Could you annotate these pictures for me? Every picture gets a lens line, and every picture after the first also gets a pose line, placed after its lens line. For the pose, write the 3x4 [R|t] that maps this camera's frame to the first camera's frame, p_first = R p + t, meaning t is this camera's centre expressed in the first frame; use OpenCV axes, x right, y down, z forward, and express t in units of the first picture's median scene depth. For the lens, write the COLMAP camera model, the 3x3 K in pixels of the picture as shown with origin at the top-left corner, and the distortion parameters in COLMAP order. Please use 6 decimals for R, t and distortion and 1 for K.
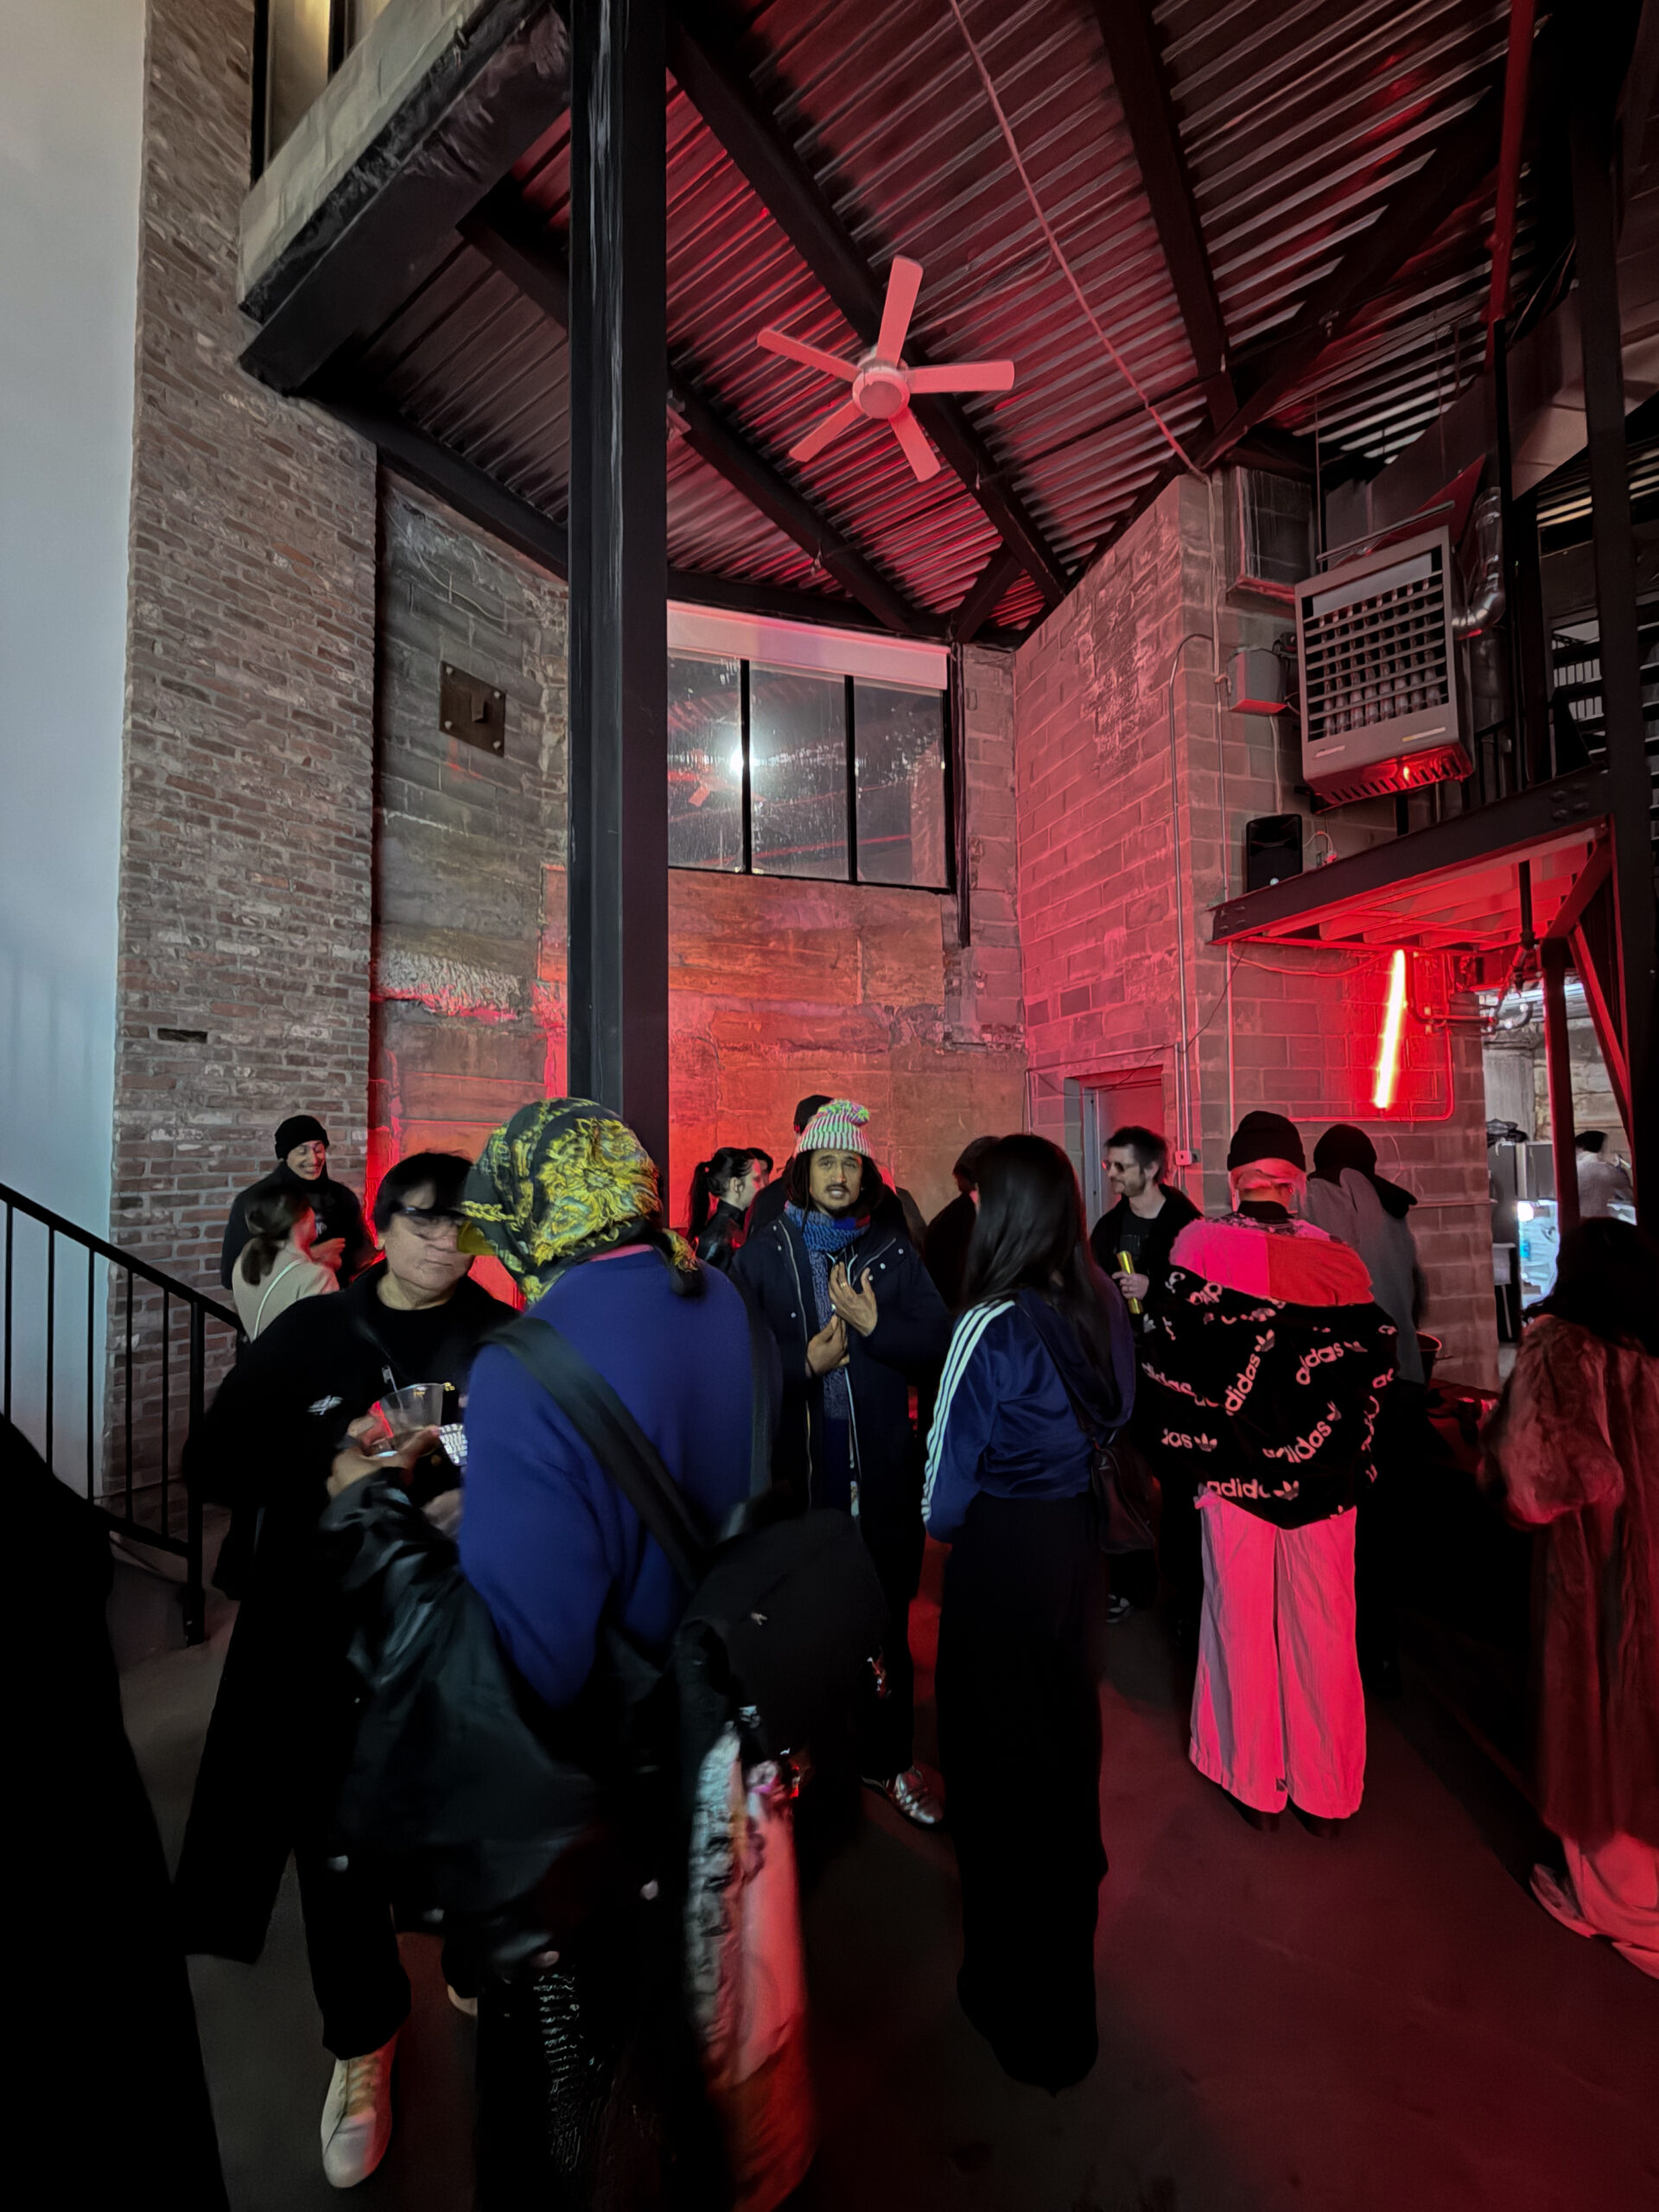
lens RADIAL K [[880.5, 0, 829.2], [0, 880.5, 1103.3], [0, 0, 1]] dist [-0.001675, -0.000008]
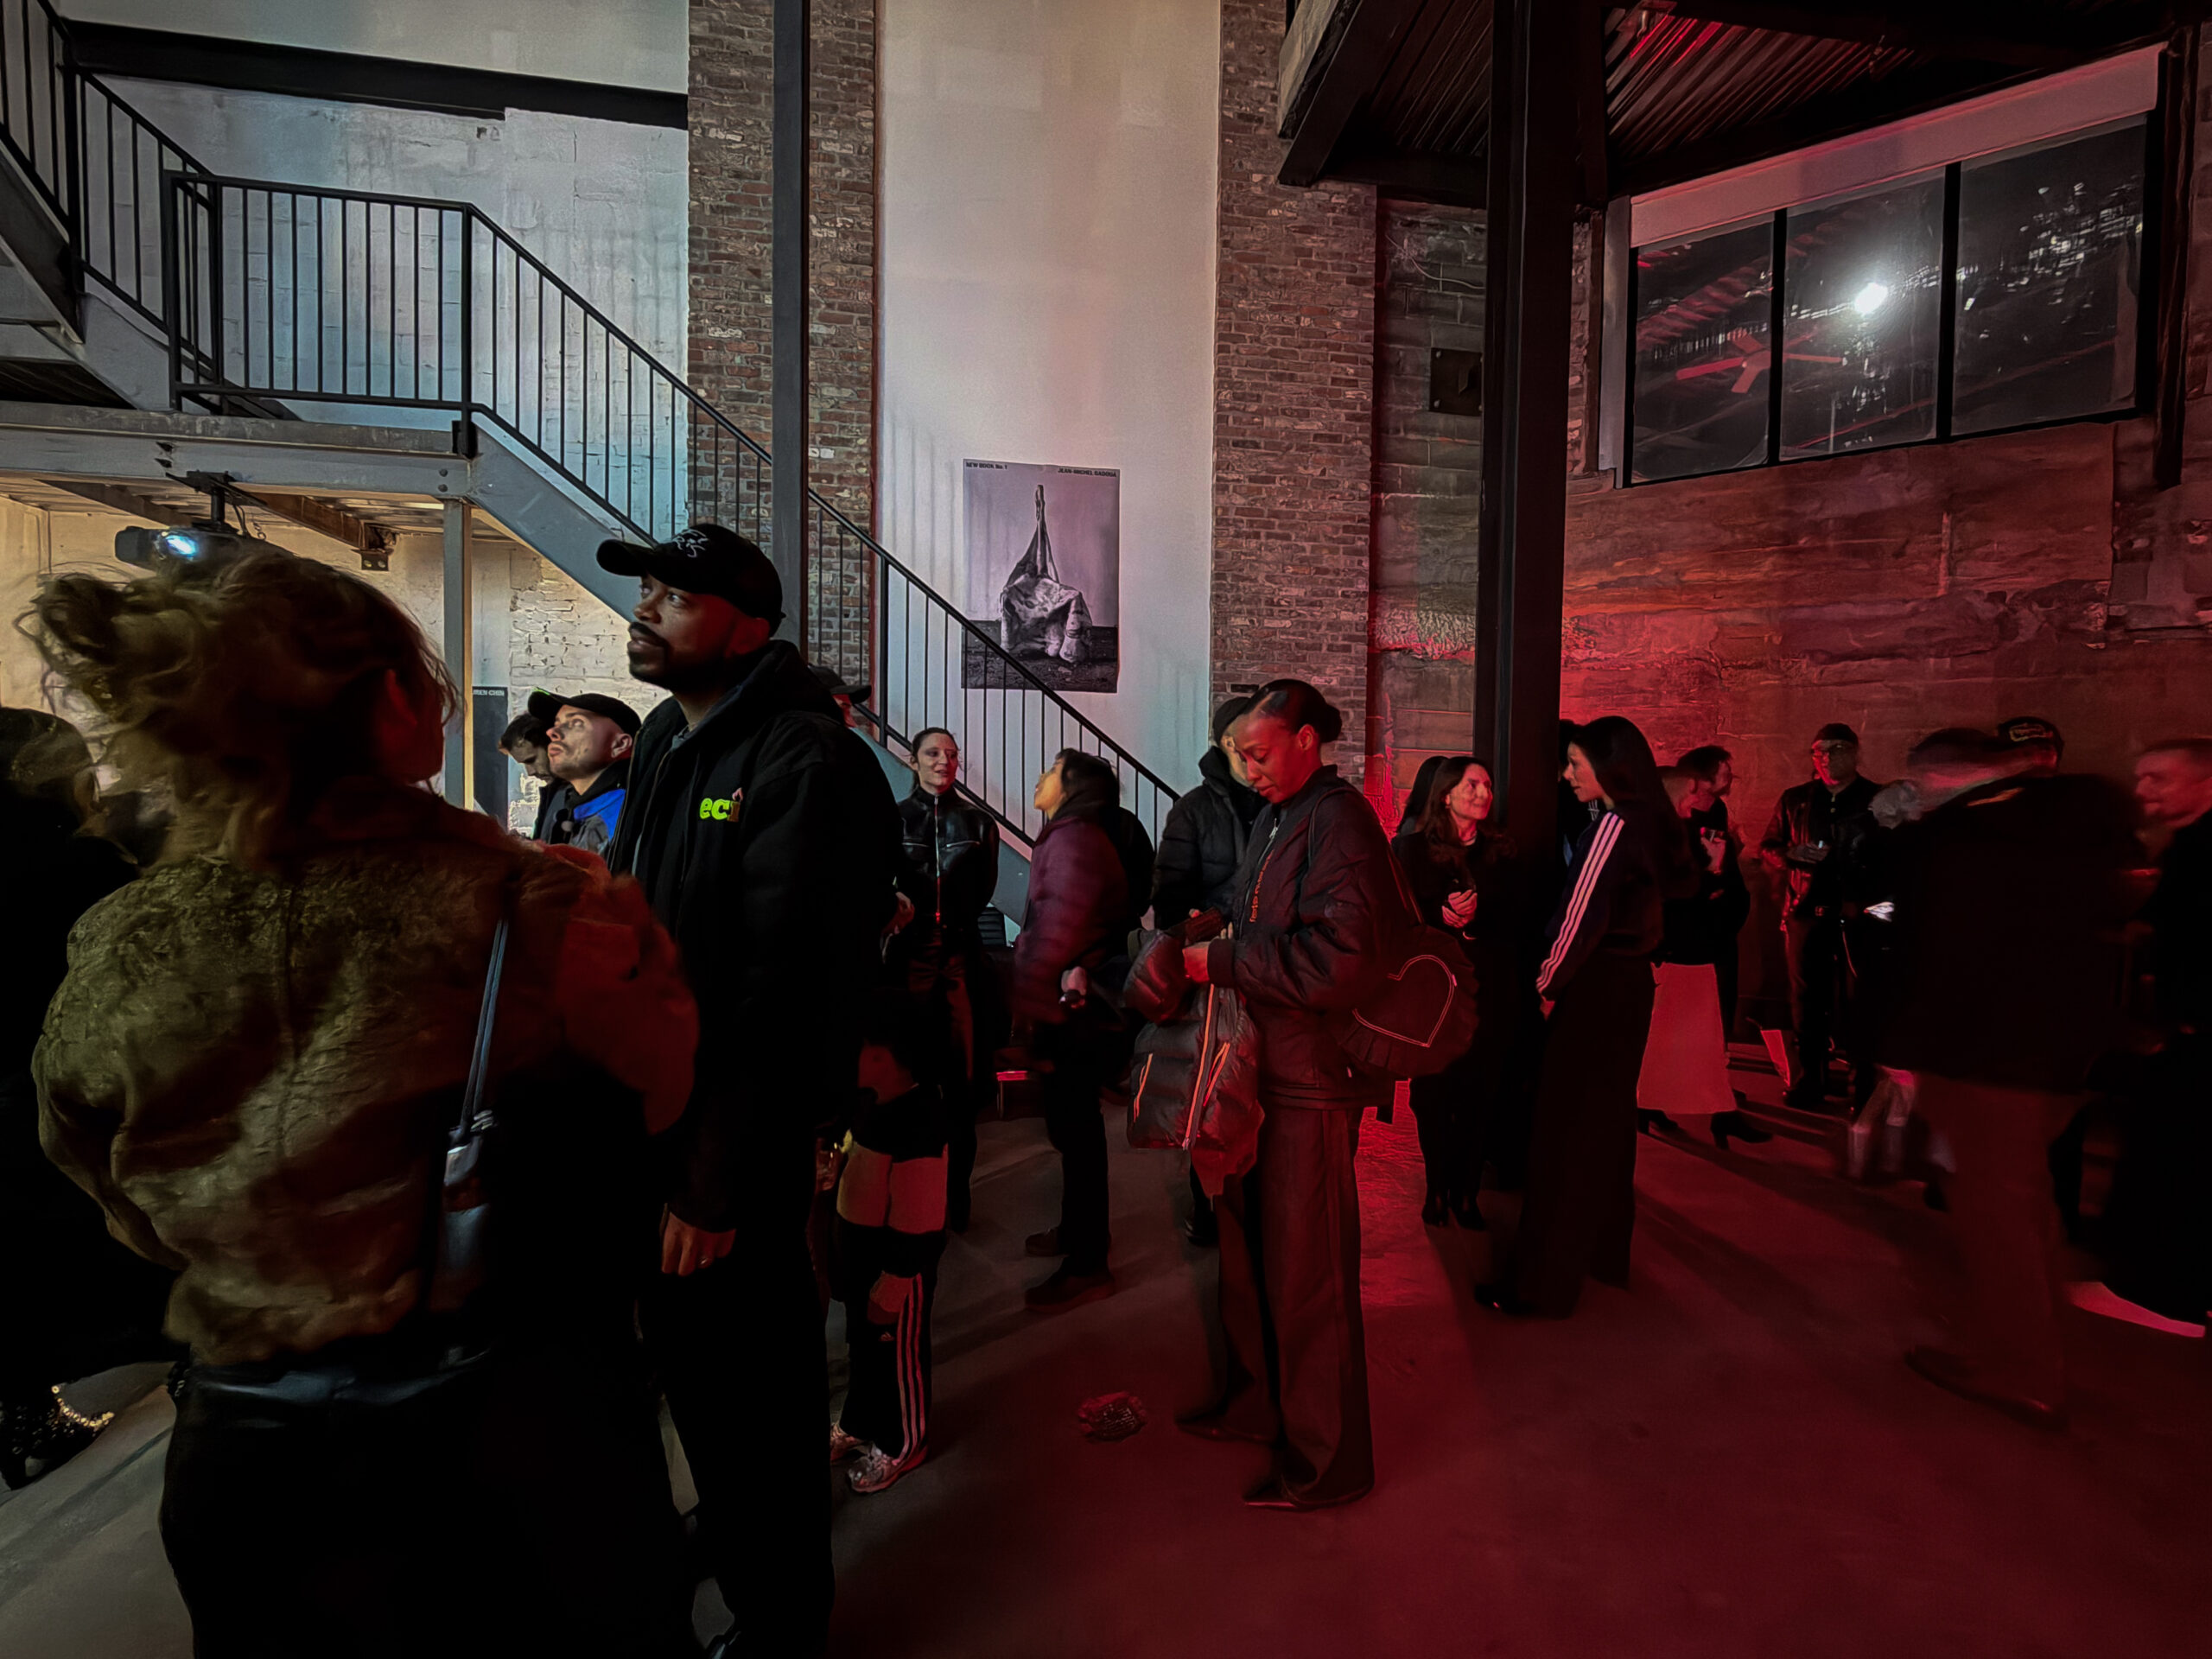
lens RADIAL K [[880.5, 0, 1102.6], [0, 880.5, 834.9], [0, 0, 1]] dist [-0.001675, -0.000008]
pose [[0.673368, 0.043673, -0.738017, 0.154070], [0.014668, 0.997268, 0.072398, 0.044030], [0.739162, -0.059575, 0.670887, -0.133953]]
